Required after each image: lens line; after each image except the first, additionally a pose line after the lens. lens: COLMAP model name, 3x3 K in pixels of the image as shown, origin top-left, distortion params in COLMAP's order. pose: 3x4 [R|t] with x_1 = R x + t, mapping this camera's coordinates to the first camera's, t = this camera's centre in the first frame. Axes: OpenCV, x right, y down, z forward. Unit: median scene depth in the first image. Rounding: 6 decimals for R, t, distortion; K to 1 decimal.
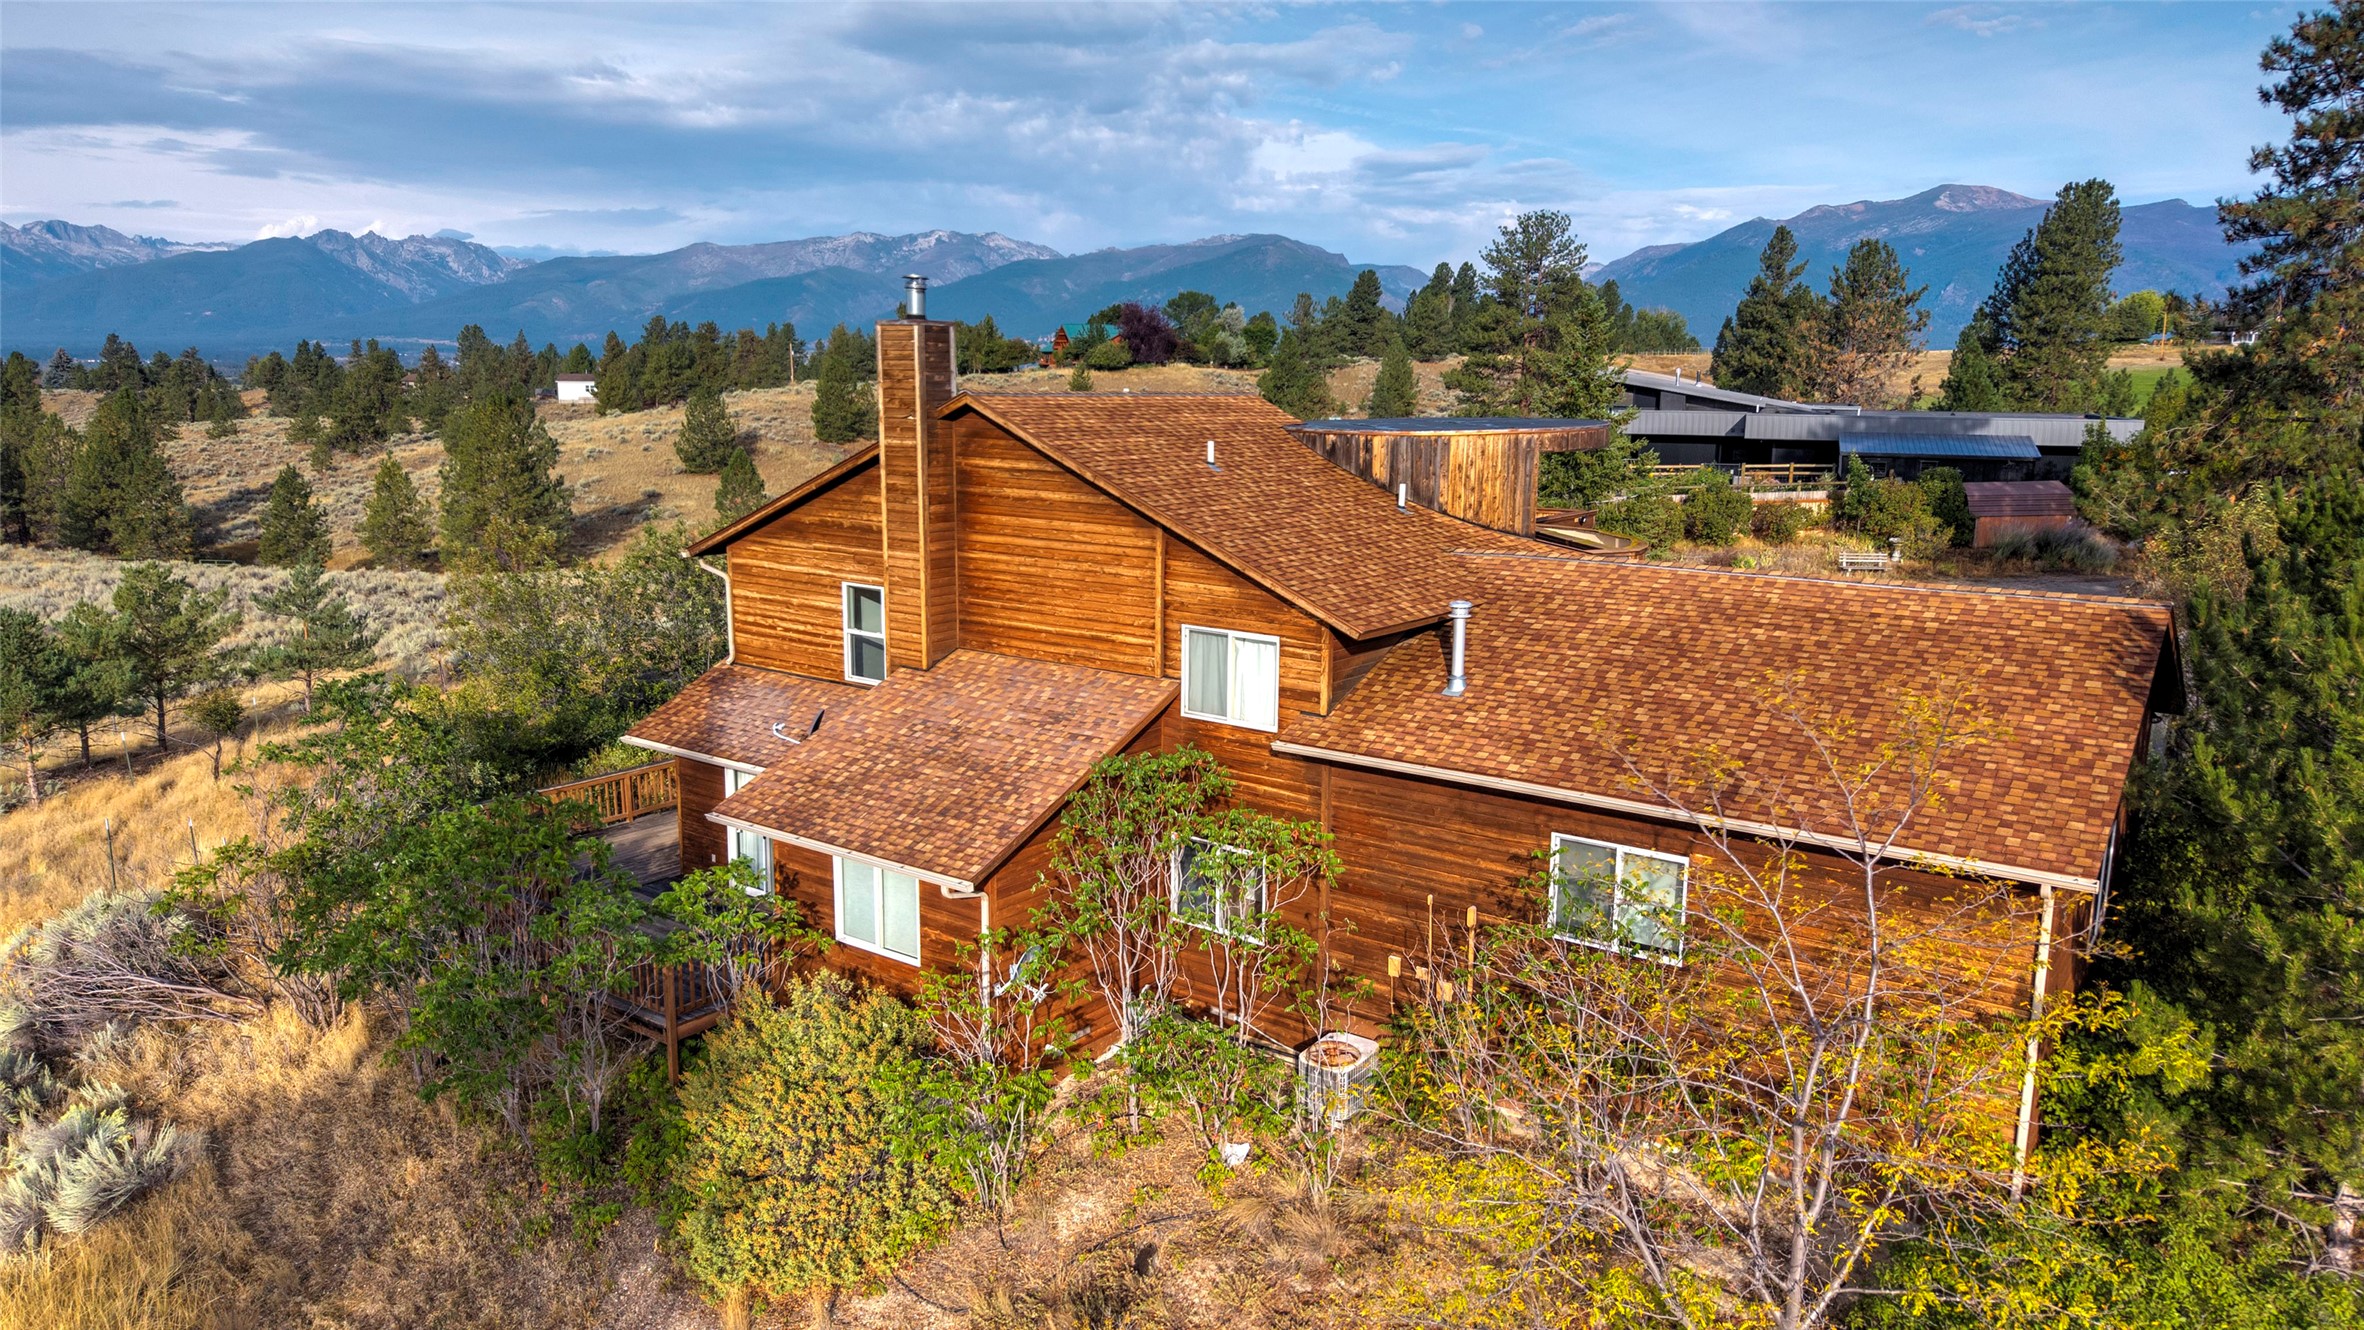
lens RADIAL K [[1591.1, 0, 1188.2], [0, 1591.1, 670.4], [0, 0, 1]] dist [0.015525, -0.023695]
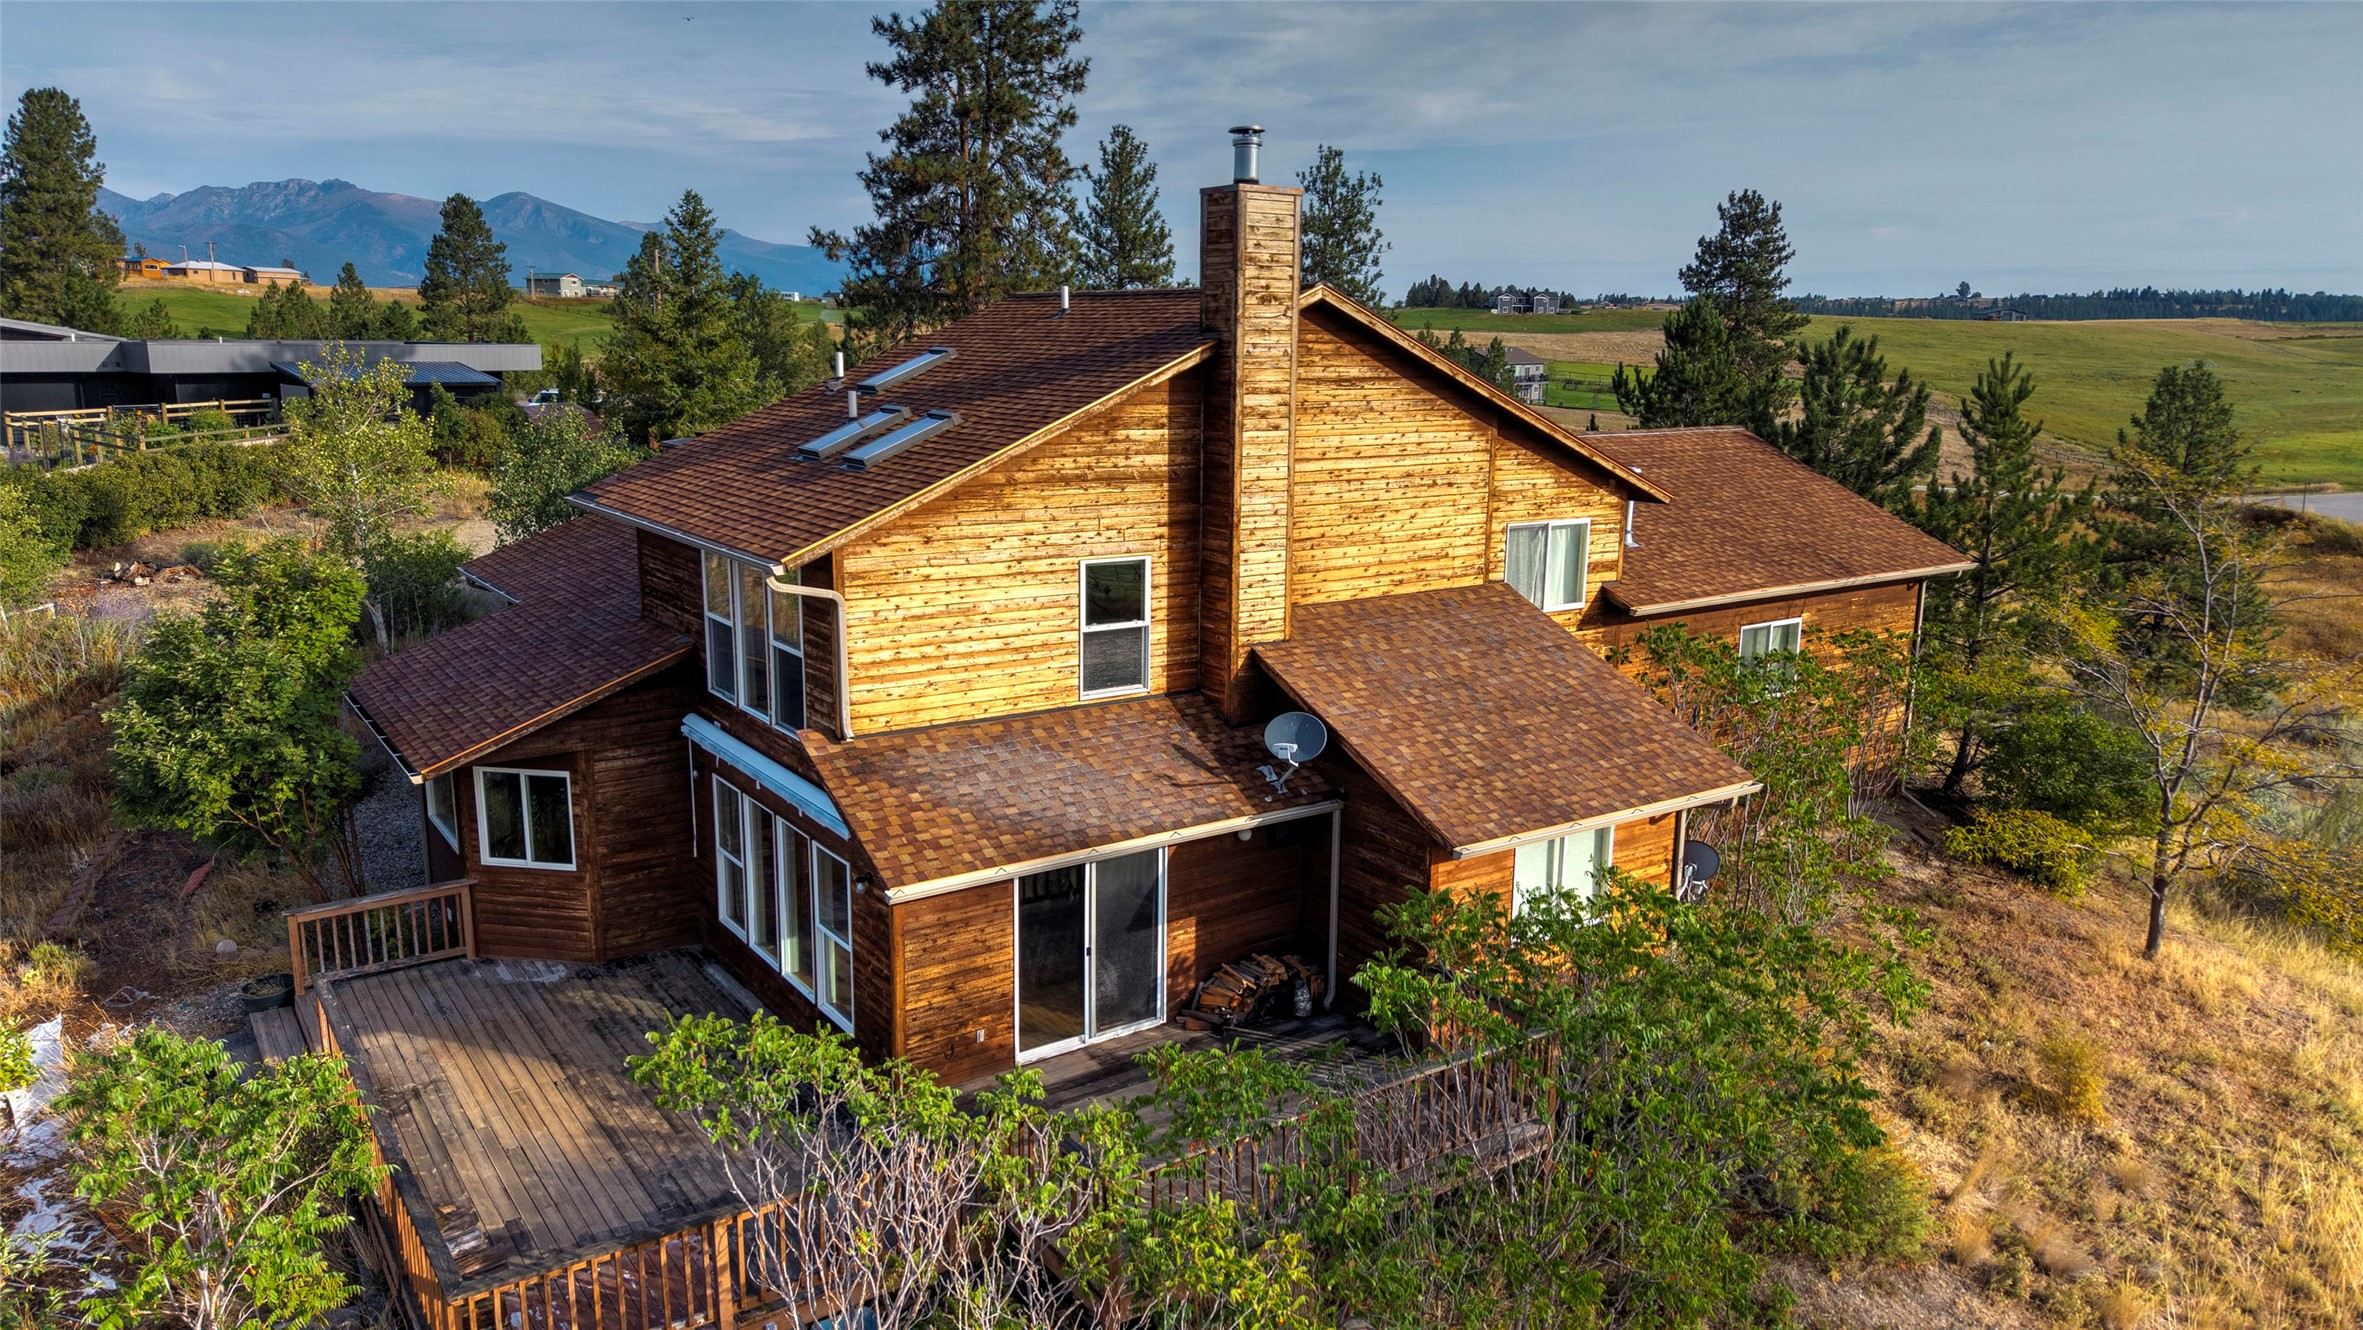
lens RADIAL K [[1590.5, 0, 1188.6], [0, 1590.5, 657.6], [0, 0, 1]] dist [0.015525, -0.023695]
pose [[0.308749, -0.197417, 0.930430, -0.855759], [0.163921, 0.974630, 0.152400, -0.112748], [-0.936912, 0.105463, 0.333277, 0.729917]]
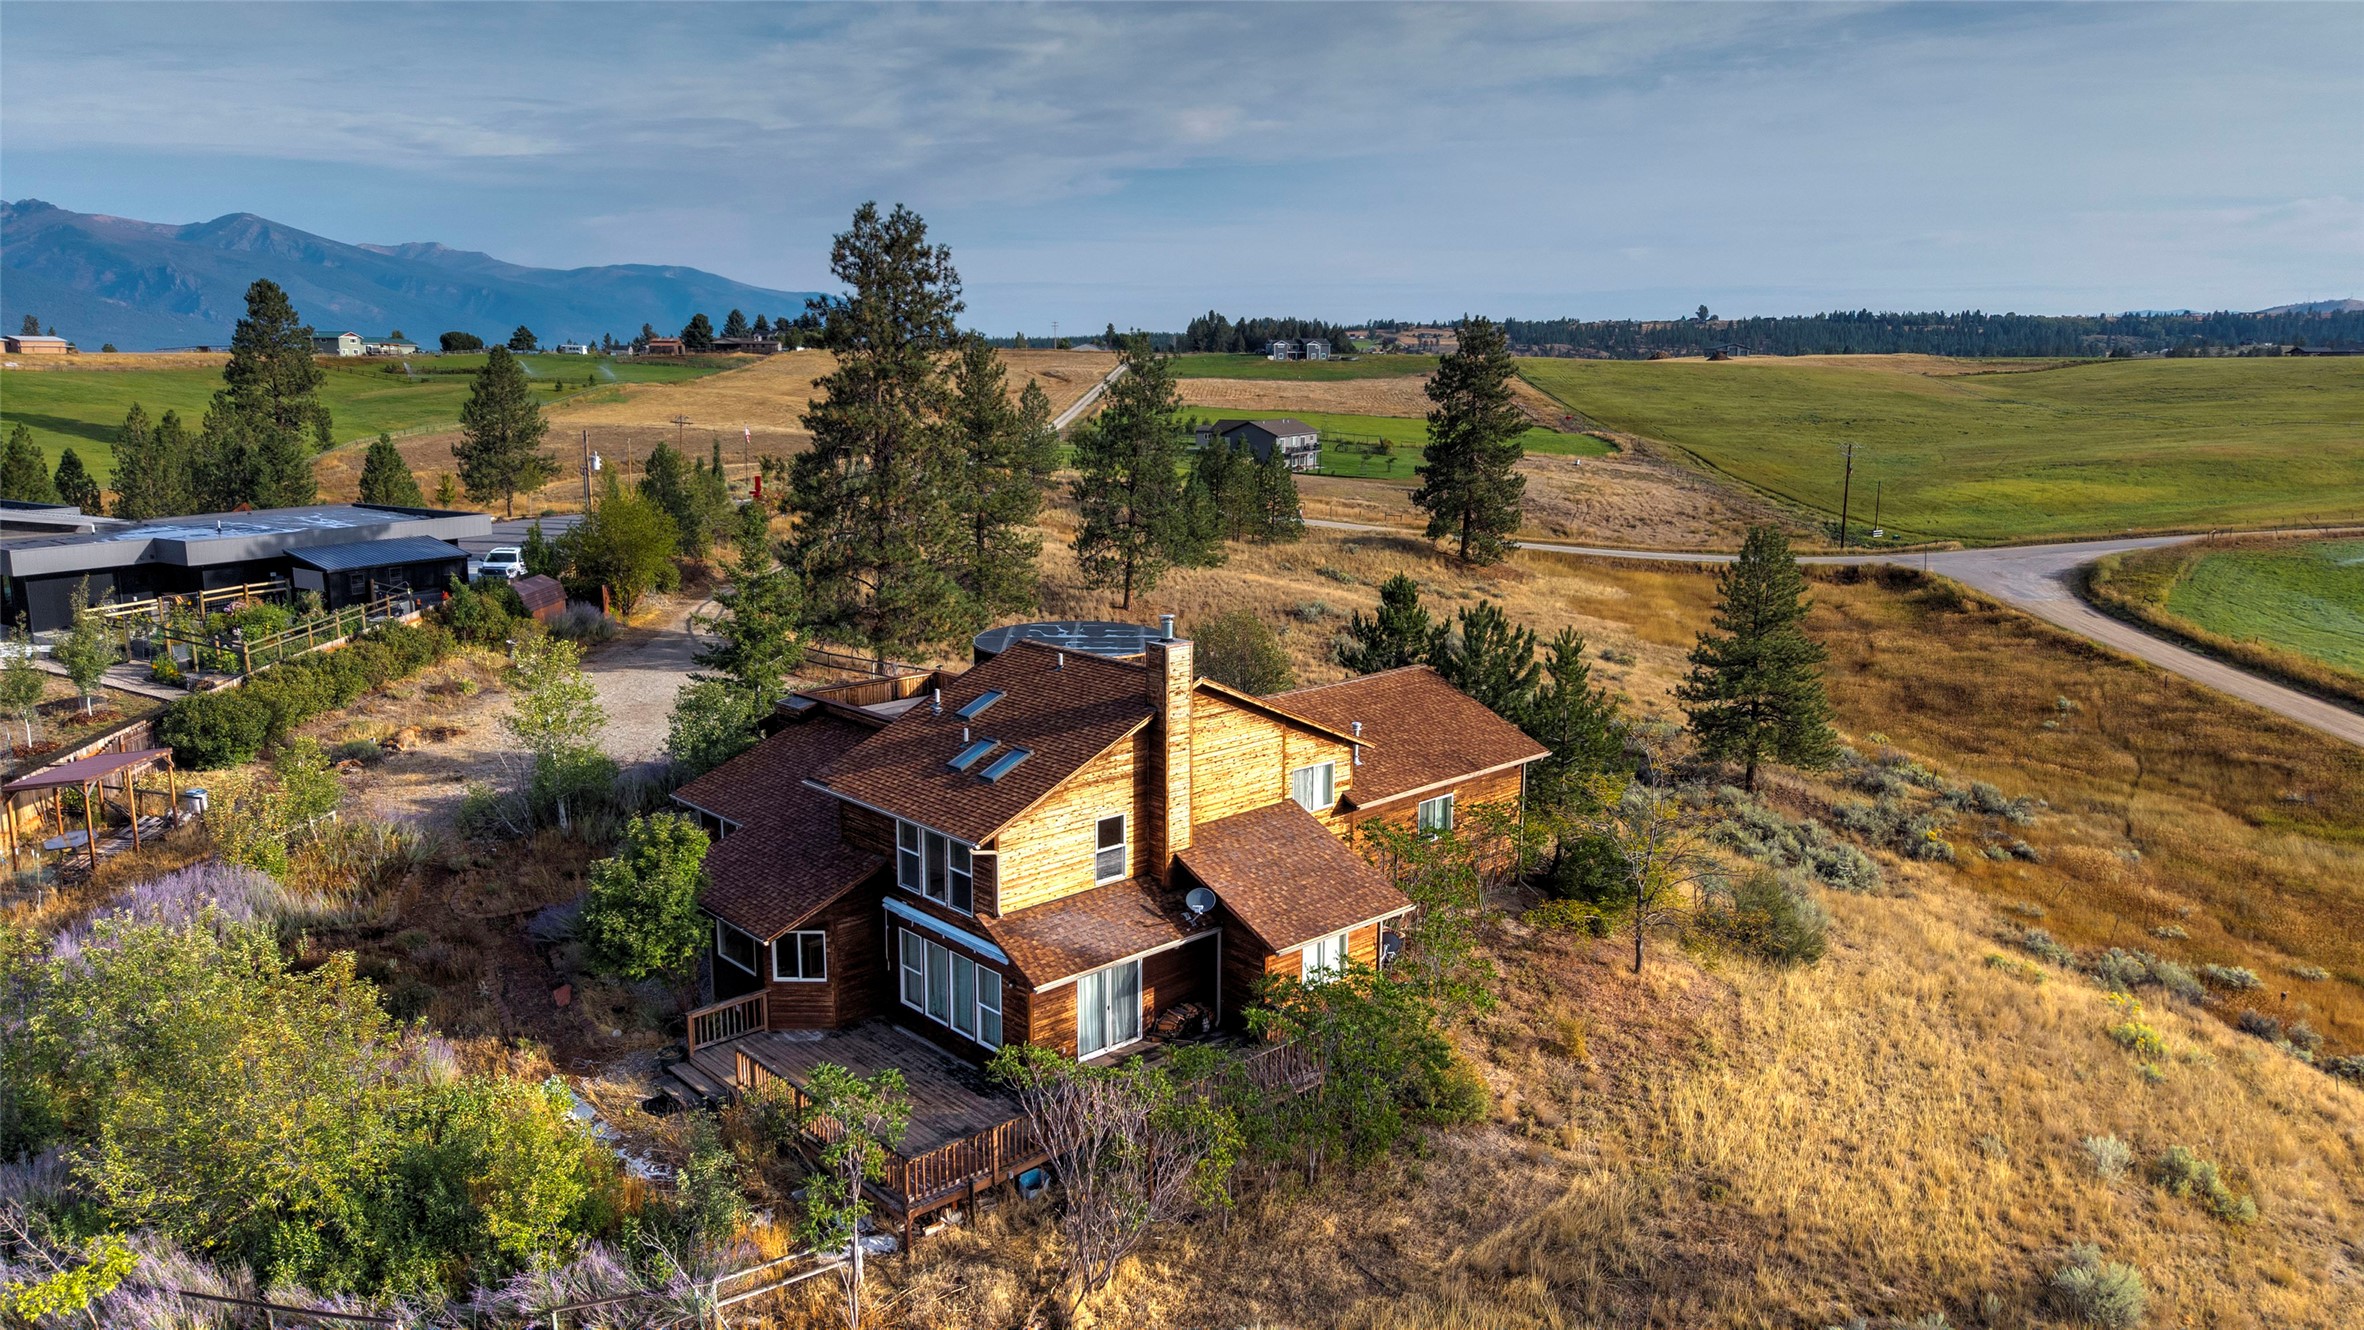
lens RADIAL K [[1591.1, 0, 1204.0], [0, 1591.1, 610.3], [0, 0, 1]] dist [0.015525, -0.023695]
pose [[0.168255, -0.163365, 0.972112, -1.590716], [0.175129, 0.975437, 0.133613, -0.422476], [-0.970062, 0.147765, 0.192732, 0.593440]]
